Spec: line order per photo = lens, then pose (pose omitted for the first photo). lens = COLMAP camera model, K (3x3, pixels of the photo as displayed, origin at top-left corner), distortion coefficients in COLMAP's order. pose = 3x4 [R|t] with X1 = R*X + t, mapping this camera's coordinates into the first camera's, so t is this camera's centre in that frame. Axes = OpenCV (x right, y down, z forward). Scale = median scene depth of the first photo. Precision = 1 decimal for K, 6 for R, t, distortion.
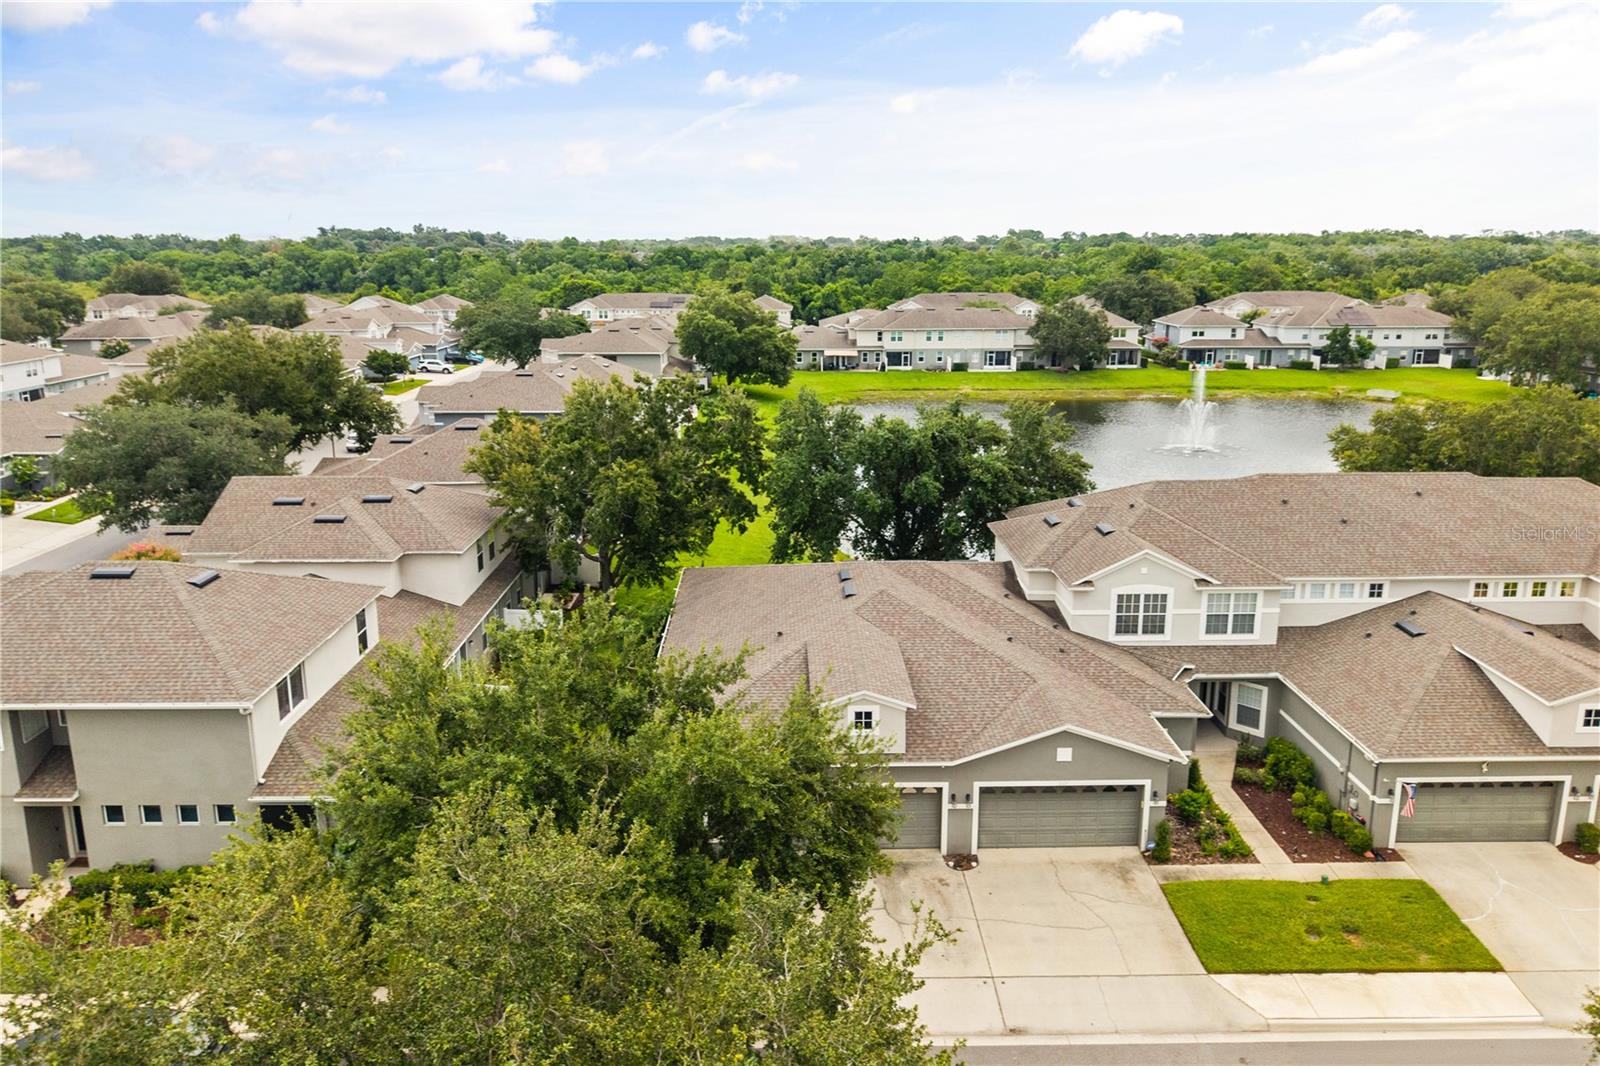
lens RADIAL K [[1070.6, 0, 800.0], [0, 1070.6, 533.0], [0, 0, 1]] dist [0.060356, -0.088611]
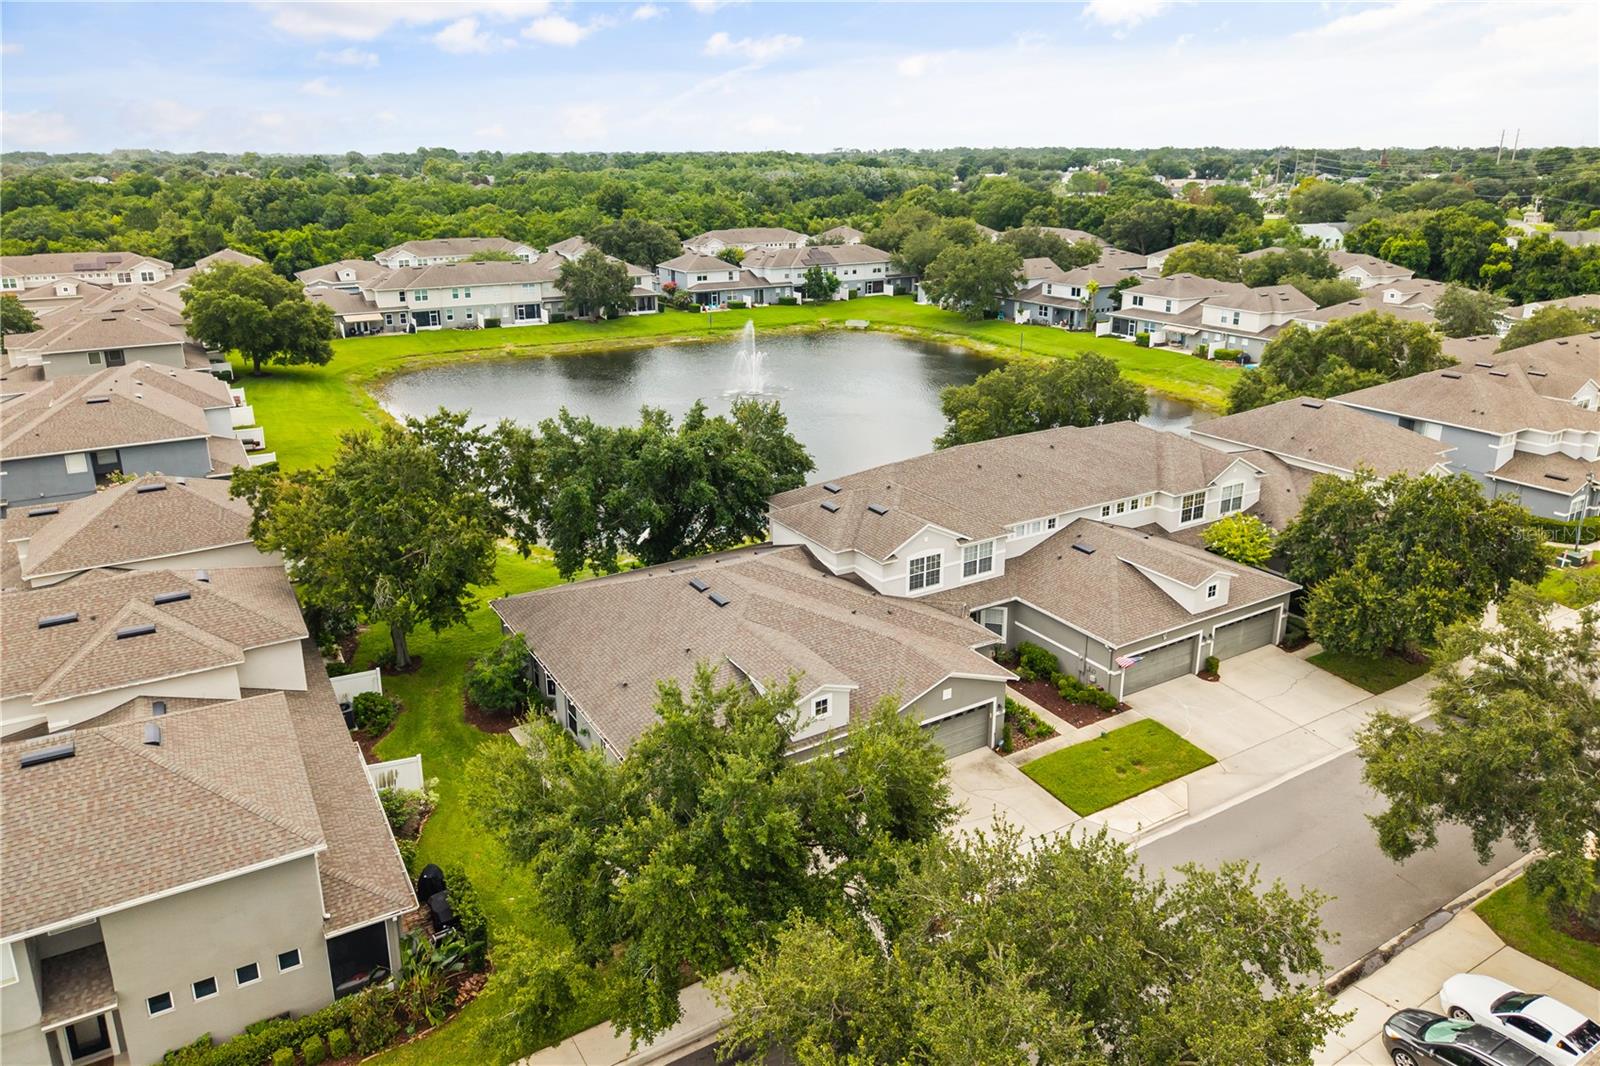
lens RADIAL K [[1070.6, 0, 800.0], [0, 1070.6, 533.0], [0, 0, 1]] dist [0.060356, -0.088611]
pose [[0.861433, -0.168365, 0.479151, -0.122925], [0.130823, 0.985175, 0.110976, -0.038878], [-0.490732, -0.032914, 0.870688, -0.015264]]
